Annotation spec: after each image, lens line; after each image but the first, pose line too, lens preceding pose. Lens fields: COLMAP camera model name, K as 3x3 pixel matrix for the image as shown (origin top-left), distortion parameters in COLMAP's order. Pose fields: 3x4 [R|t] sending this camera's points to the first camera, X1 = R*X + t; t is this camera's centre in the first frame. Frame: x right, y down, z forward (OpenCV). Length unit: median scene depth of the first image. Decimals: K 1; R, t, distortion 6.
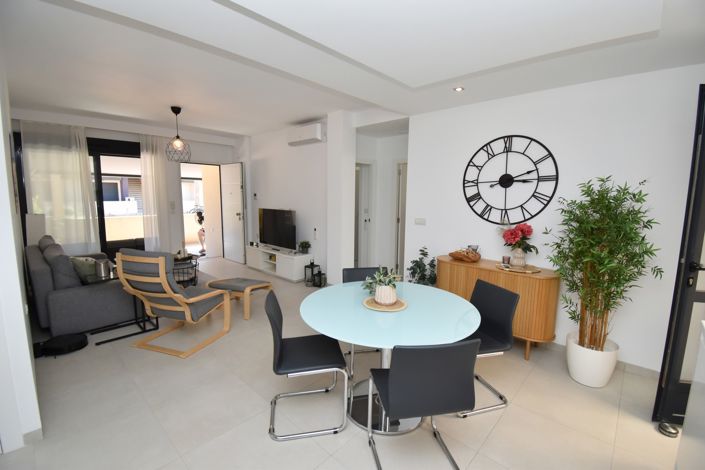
lens RADIAL K [[309.0, 0, 355.1], [0, 309.0, 234.4], [0, 0, 1]] dist [0.030647, -0.029970]
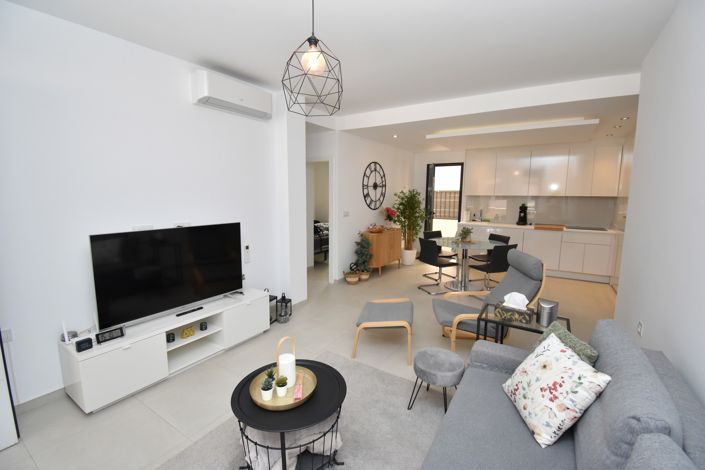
lens RADIAL K [[309.0, 0, 355.1], [0, 309.0, 234.4], [0, 0, 1]] dist [0.030647, -0.029970]
pose [[-0.187150, -0.142271, 0.971974, -1.268191], [0.115655, 0.979384, 0.165624, -0.197285], [-0.975499, 0.143410, -0.166837, 1.384189]]
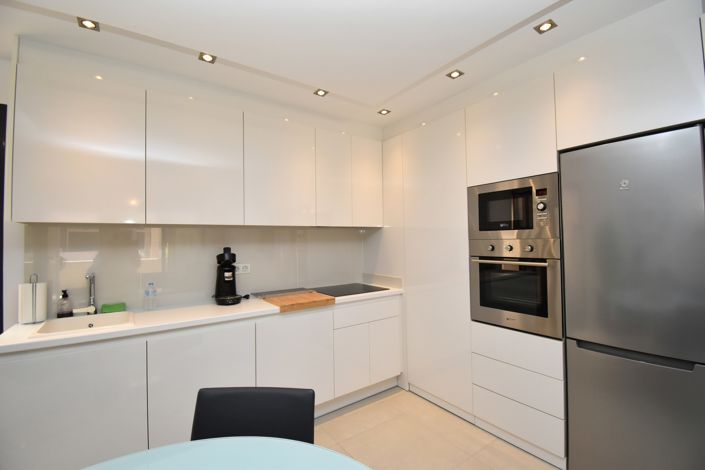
lens RADIAL K [[309.0, 0, 355.1], [0, 309.0, 234.4], [0, 0, 1]] dist [0.030647, -0.029970]
pose [[-0.977768, 0.006252, 0.209599, -0.071939], [0.030202, 0.993332, 0.111265, -0.054107], [-0.207506, 0.115121, -0.971436, 0.702065]]
